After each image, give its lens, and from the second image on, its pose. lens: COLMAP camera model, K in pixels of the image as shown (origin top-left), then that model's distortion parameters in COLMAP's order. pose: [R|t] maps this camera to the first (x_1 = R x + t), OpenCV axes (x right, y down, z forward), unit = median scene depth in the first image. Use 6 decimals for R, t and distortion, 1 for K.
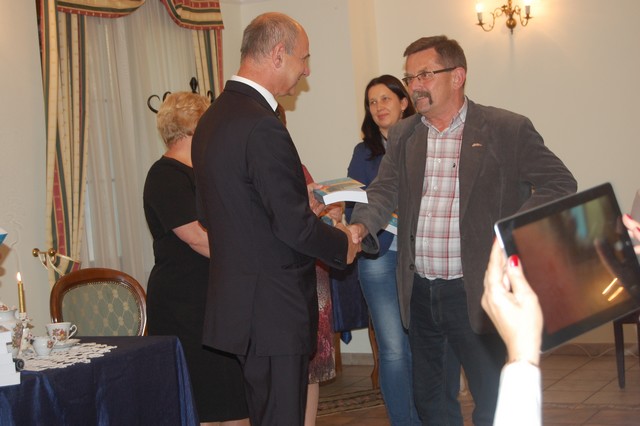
lens RADIAL K [[1308.7, 0, 320.0], [0, 1308.7, 213.0], [0, 0, 1]] dist [0.009572, -0.020417]
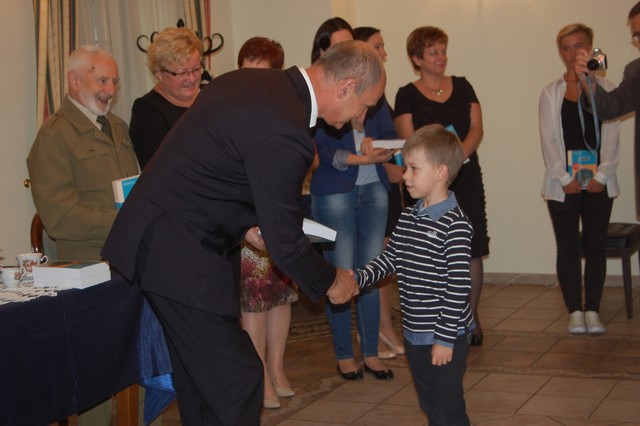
lens RADIAL K [[1097.8, 0, 320.0], [0, 1097.8, 213.0], [0, 0, 1]] dist [-0.015184, -0.060716]
pose [[0.999774, 0.012992, 0.016814, 0.002602], [-0.013846, 0.998567, 0.051695, 0.005033], [-0.016119, -0.051916, 0.998521, 0.111374]]
